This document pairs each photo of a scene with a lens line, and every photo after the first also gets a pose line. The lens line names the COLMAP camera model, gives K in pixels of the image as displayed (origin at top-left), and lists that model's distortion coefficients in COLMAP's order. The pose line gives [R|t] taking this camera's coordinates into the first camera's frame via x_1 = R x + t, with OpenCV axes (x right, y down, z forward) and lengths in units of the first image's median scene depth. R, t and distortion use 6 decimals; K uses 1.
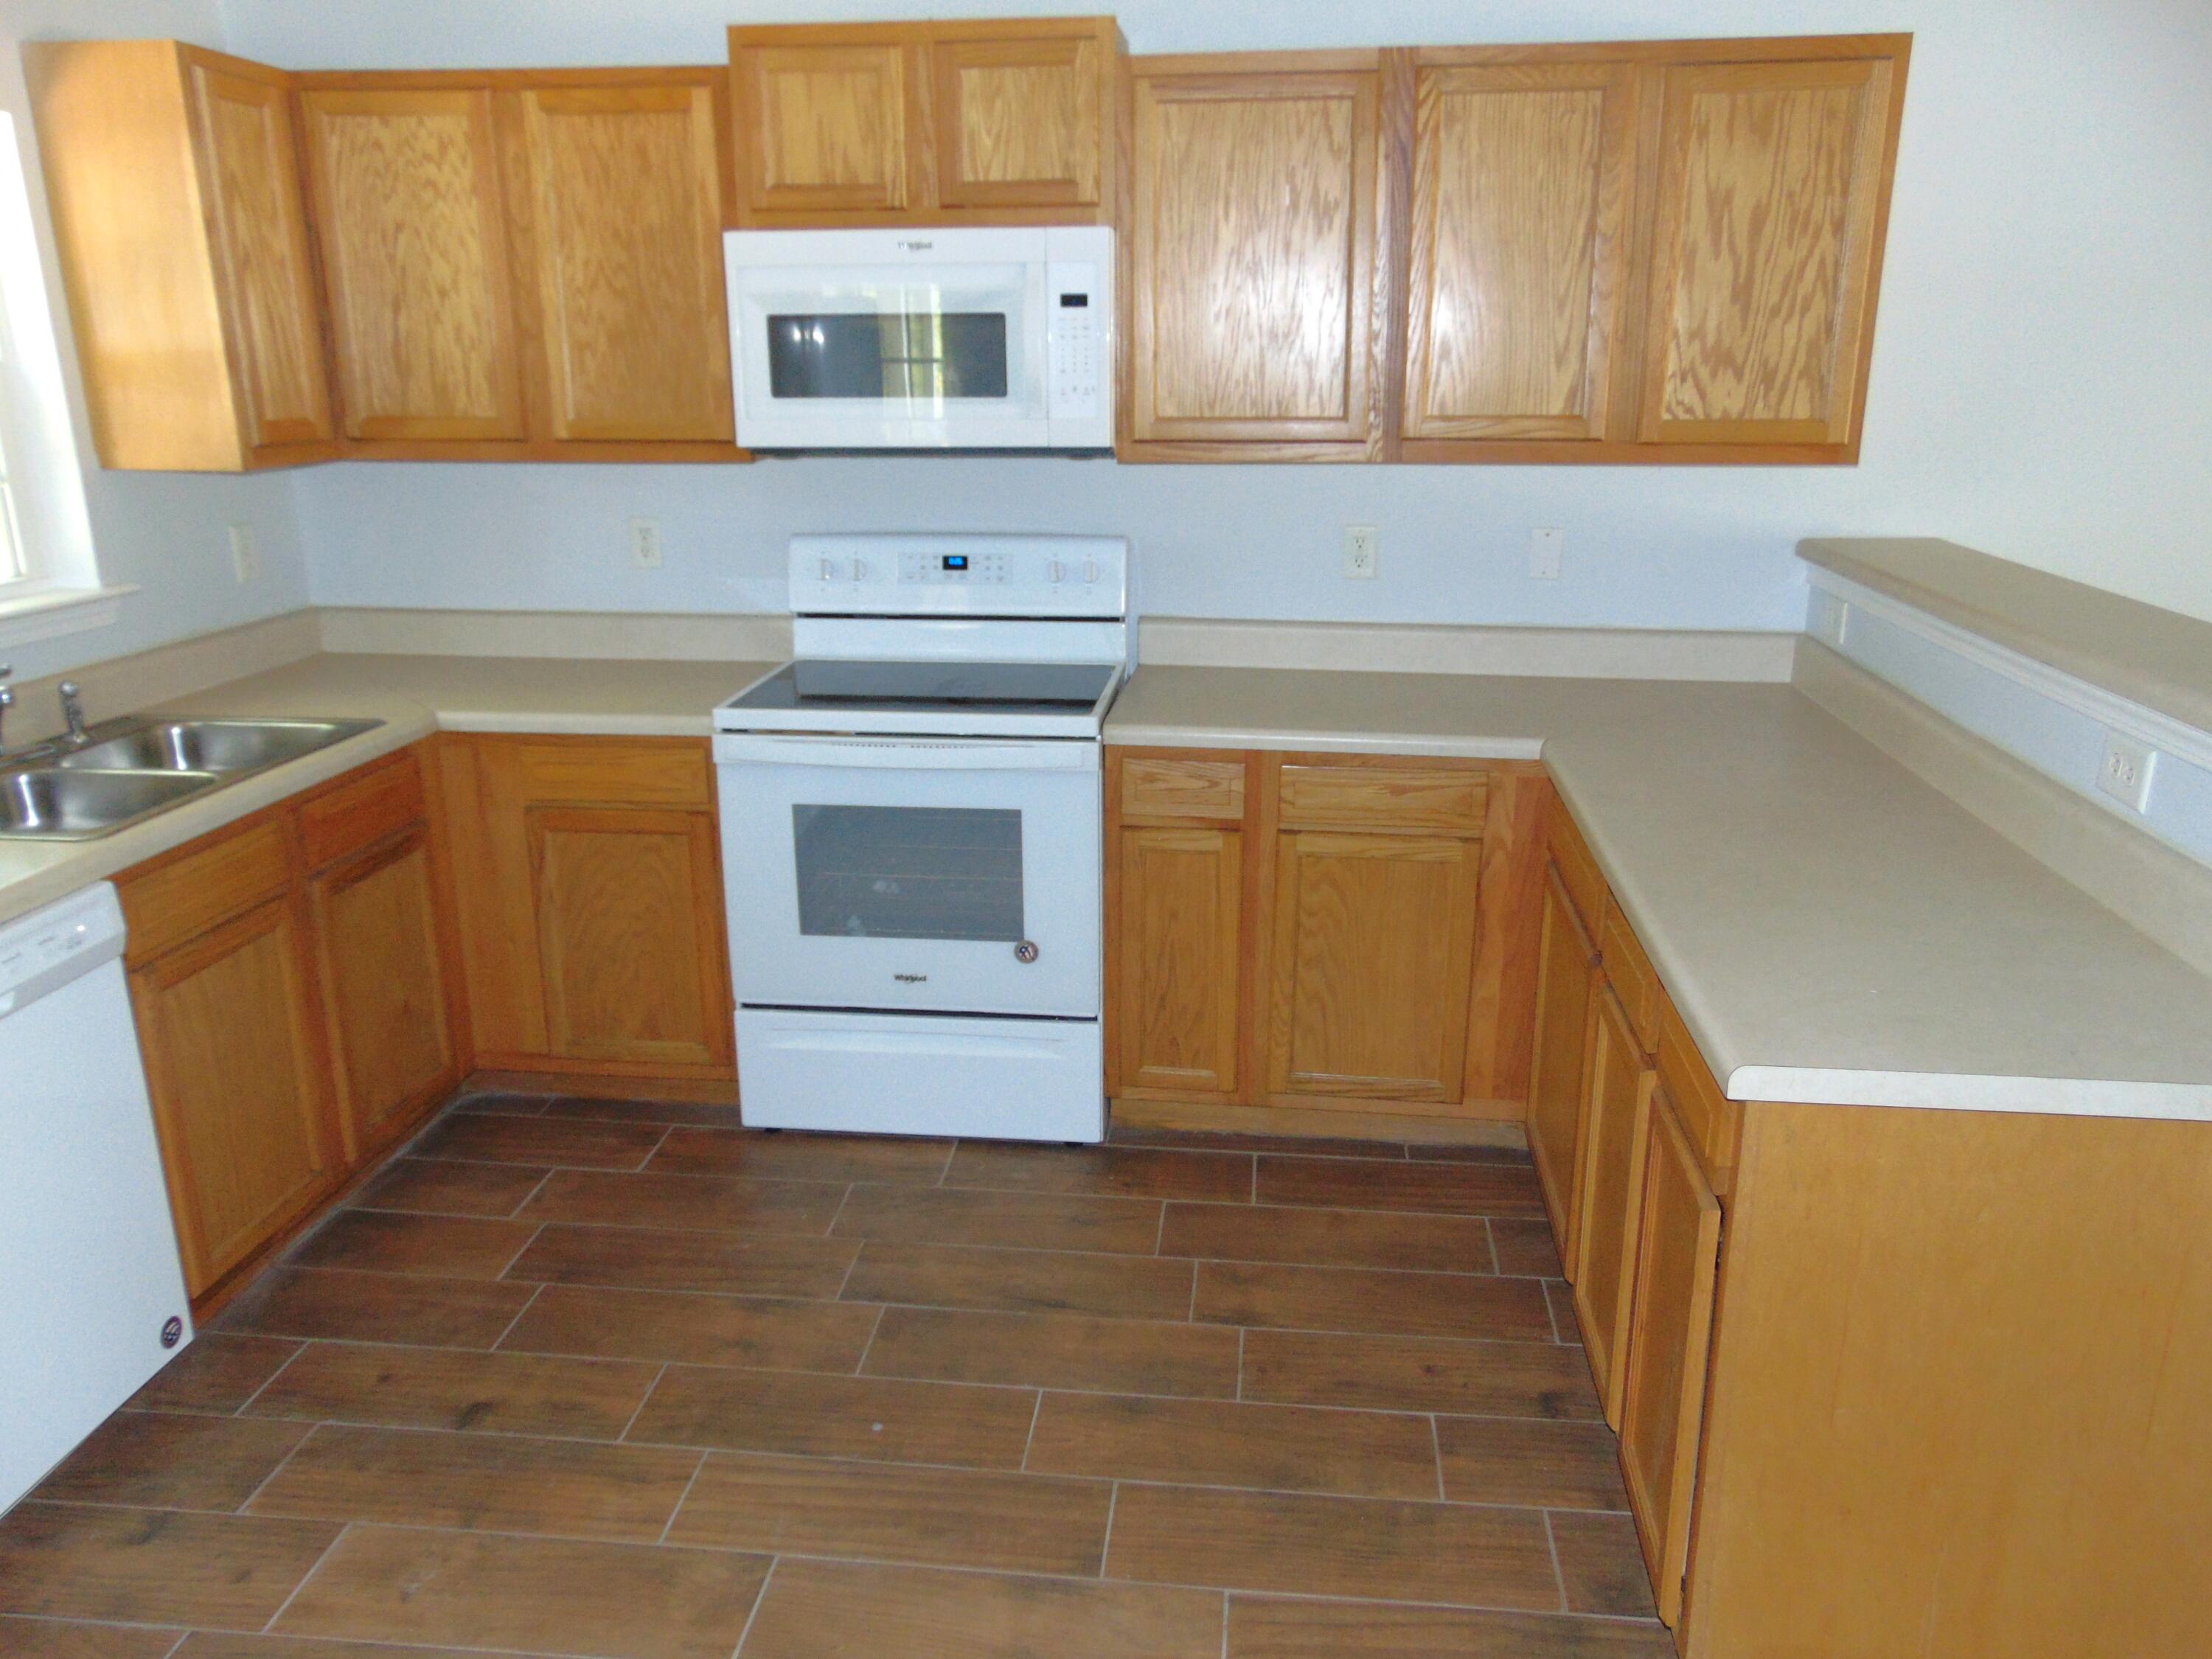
lens RADIAL K [[1652.9, 0, 1111.9], [0, 1652.9, 822.2], [0, 0, 1]] dist [-0.042732, 0.086907]
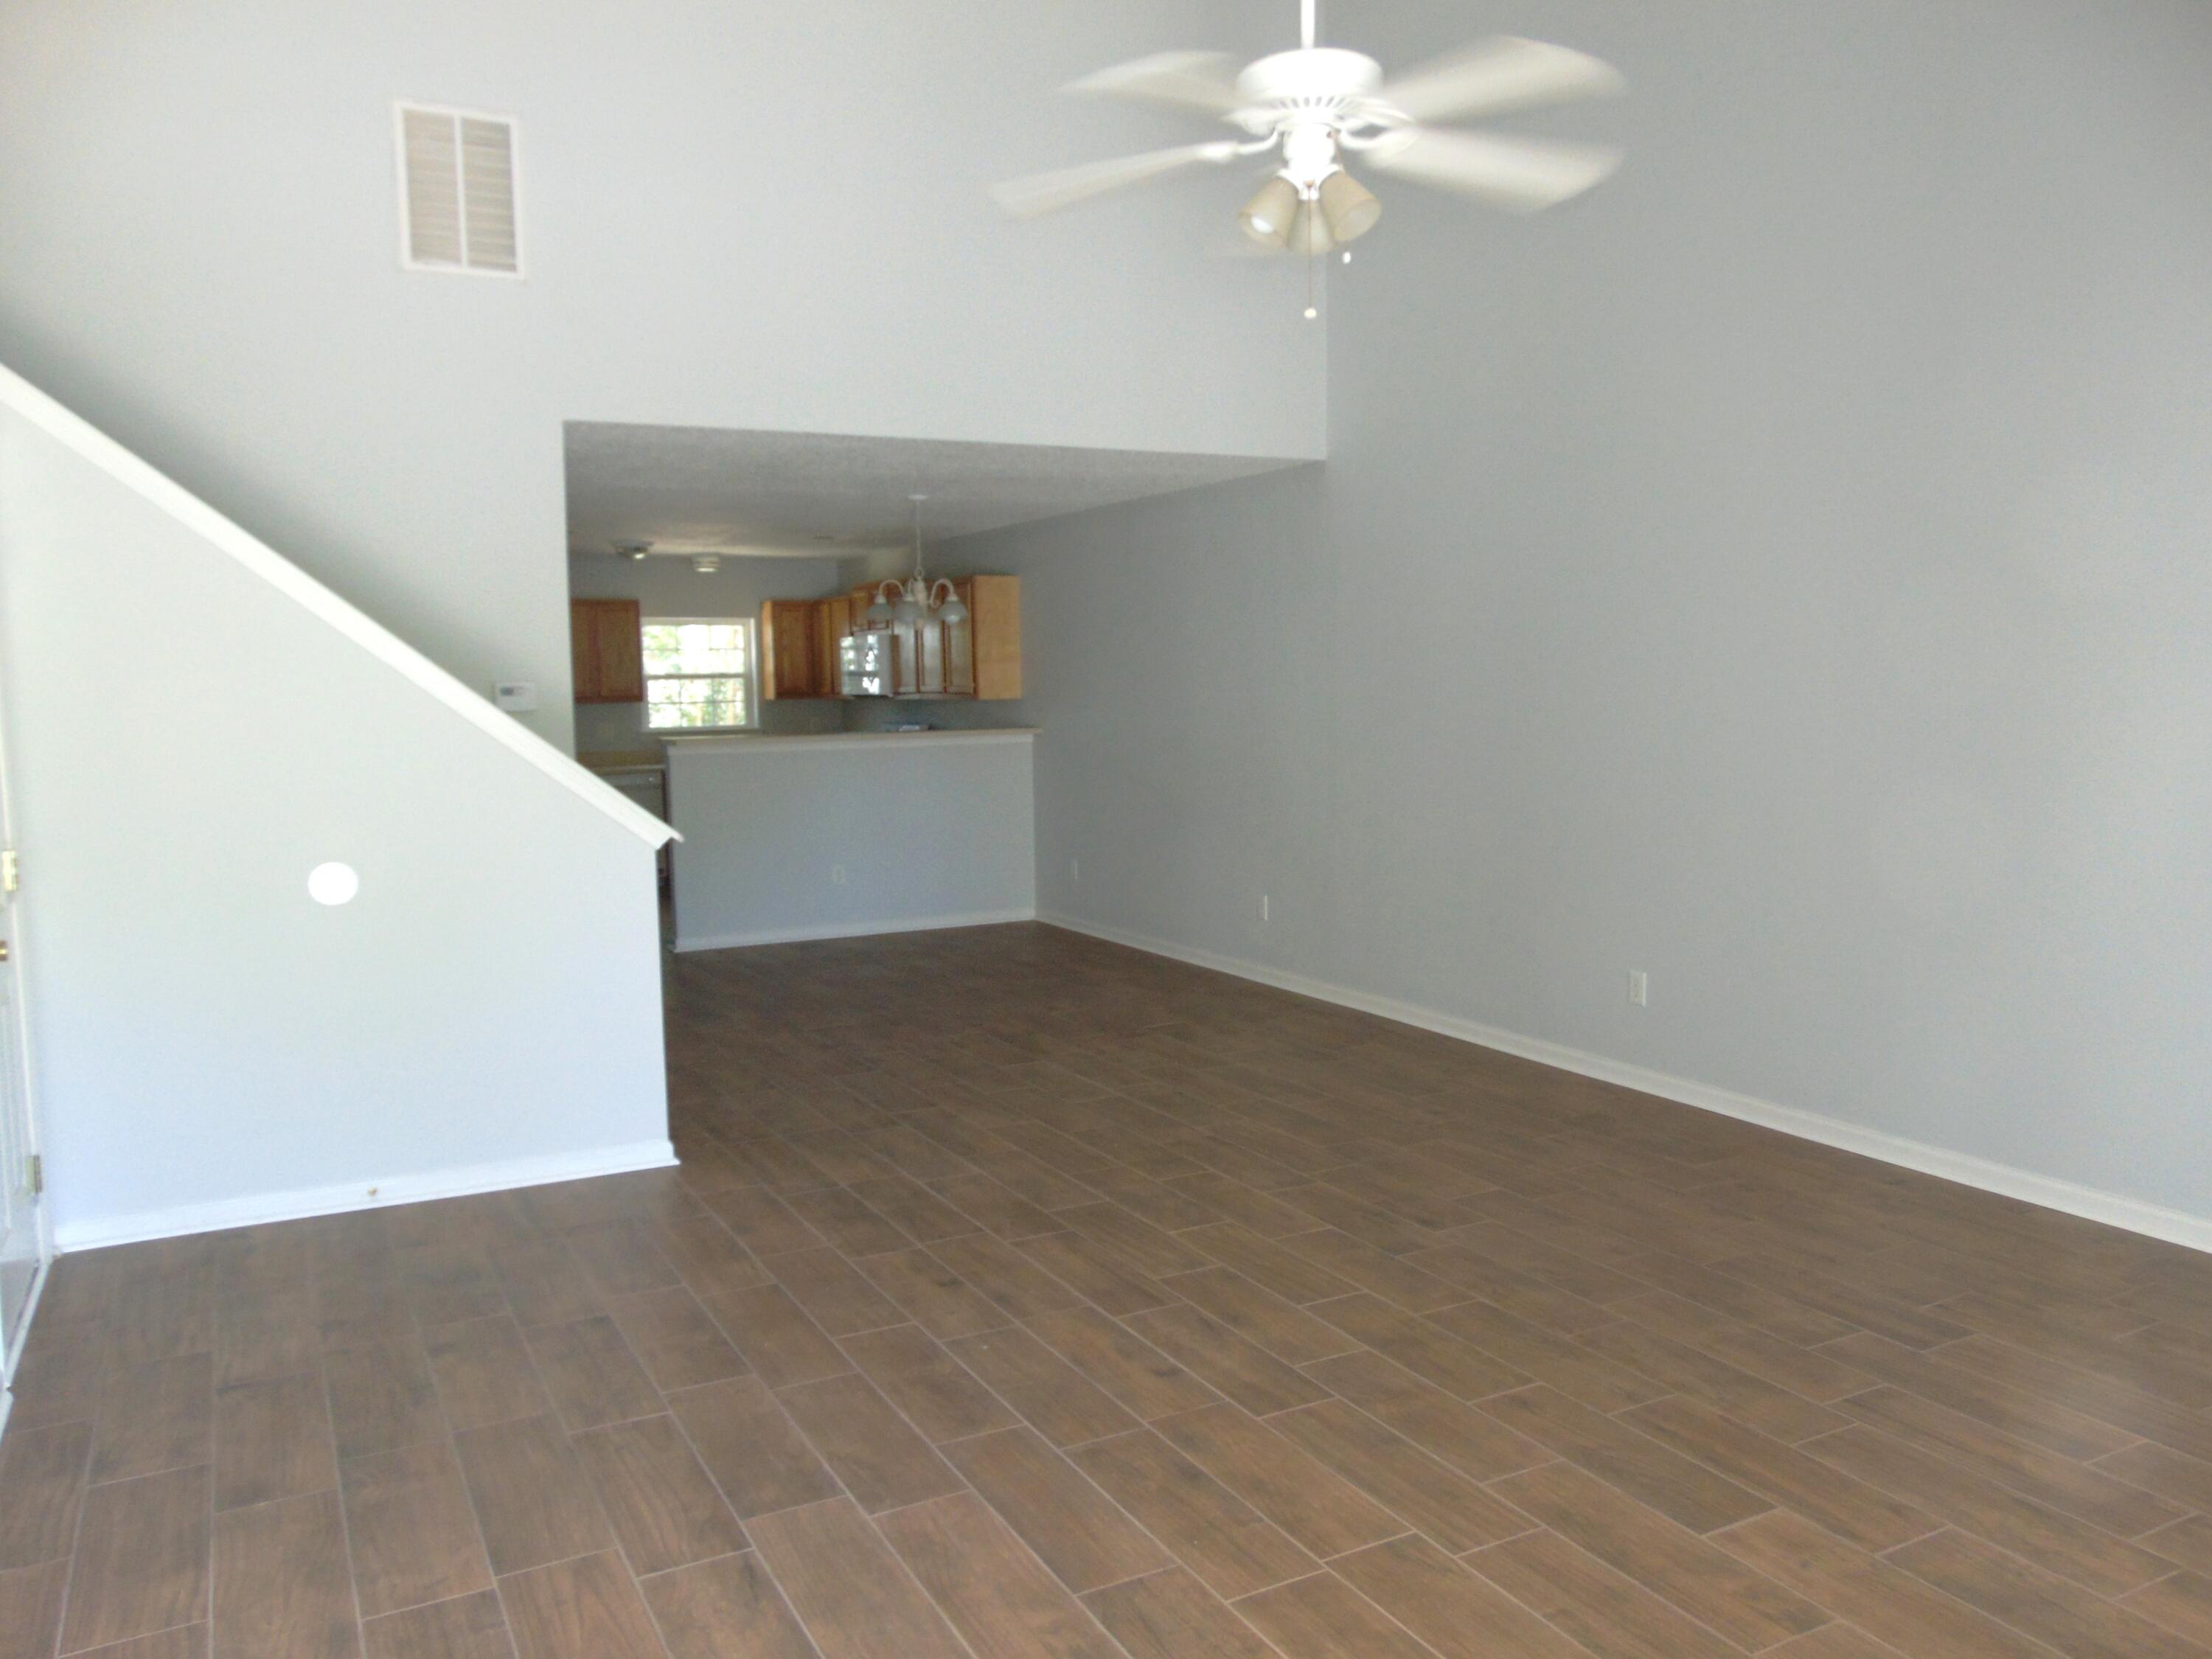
lens RADIAL K [[1652.9, 0, 1111.9], [0, 1652.9, 822.2], [0, 0, 1]] dist [-0.042732, 0.086907]
pose [[0.554554, 0.072647, -0.828970, 3.398665], [-0.220664, 0.973357, -0.062316, 0.154235], [0.802357, 0.217481, 0.555810, -0.531126]]
